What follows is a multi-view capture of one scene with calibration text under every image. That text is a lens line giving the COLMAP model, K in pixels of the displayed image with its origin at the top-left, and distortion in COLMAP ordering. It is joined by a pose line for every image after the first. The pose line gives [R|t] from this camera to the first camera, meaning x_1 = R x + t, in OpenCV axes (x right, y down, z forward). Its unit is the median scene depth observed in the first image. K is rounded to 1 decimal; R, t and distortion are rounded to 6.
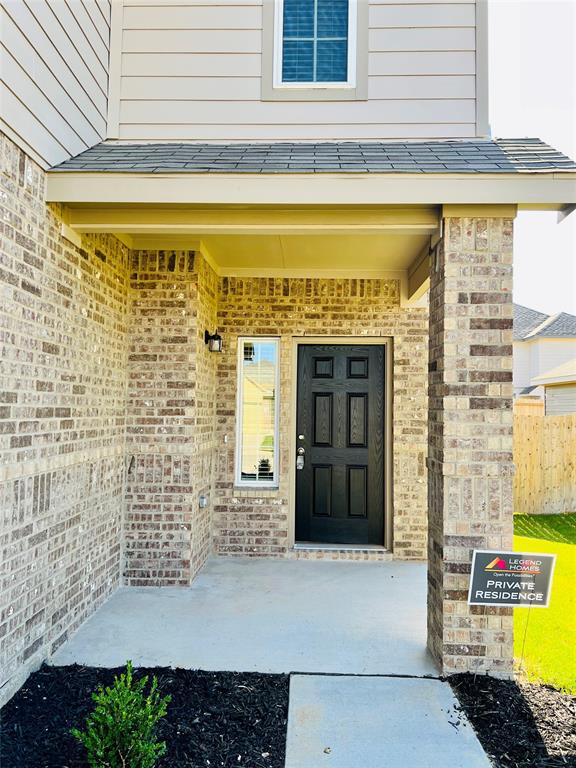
lens RADIAL K [[573.9, 0, 288.0], [0, 573.9, 384.0], [0, 0, 1]] dist [0.083988, -0.103905]
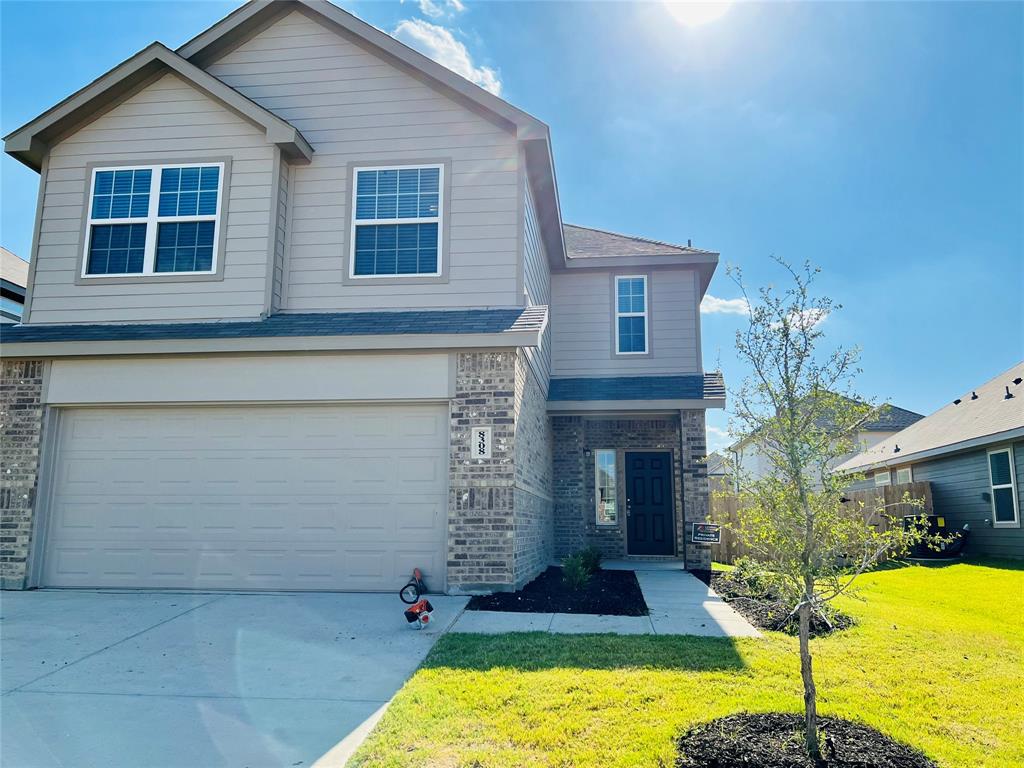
lens RADIAL K [[765.1, 0, 510.7], [0, 765.1, 386.4], [0, 0, 1]] dist [0.083988, -0.103905]
pose [[0.995863, -0.025988, -0.087069, -0.171569], [0.014083, 0.990793, -0.134649, 0.068624], [0.089767, 0.132865, 0.987061, -2.068268]]
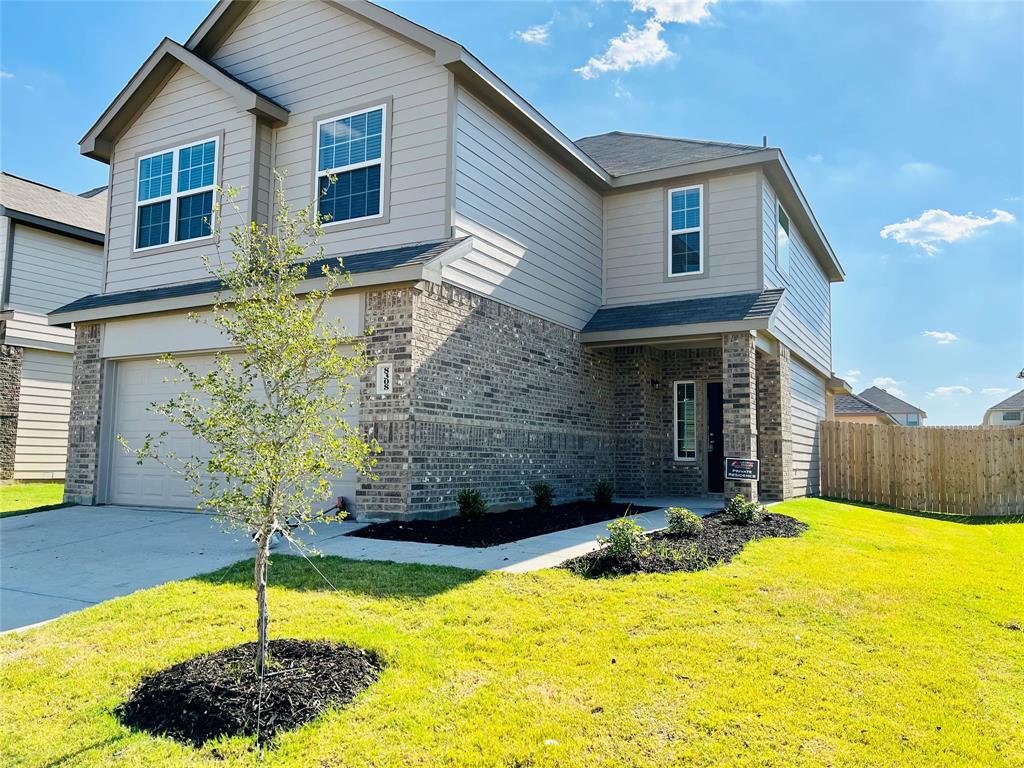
lens RADIAL K [[765.1, 0, 510.7], [0, 765.1, 386.4], [0, 0, 1]] dist [0.083988, -0.103905]
pose [[0.885208, -0.048327, -0.462678, 0.729635], [0.021817, 0.997808, -0.062480, 0.098206], [0.464683, 0.045214, 0.884322, -1.777937]]
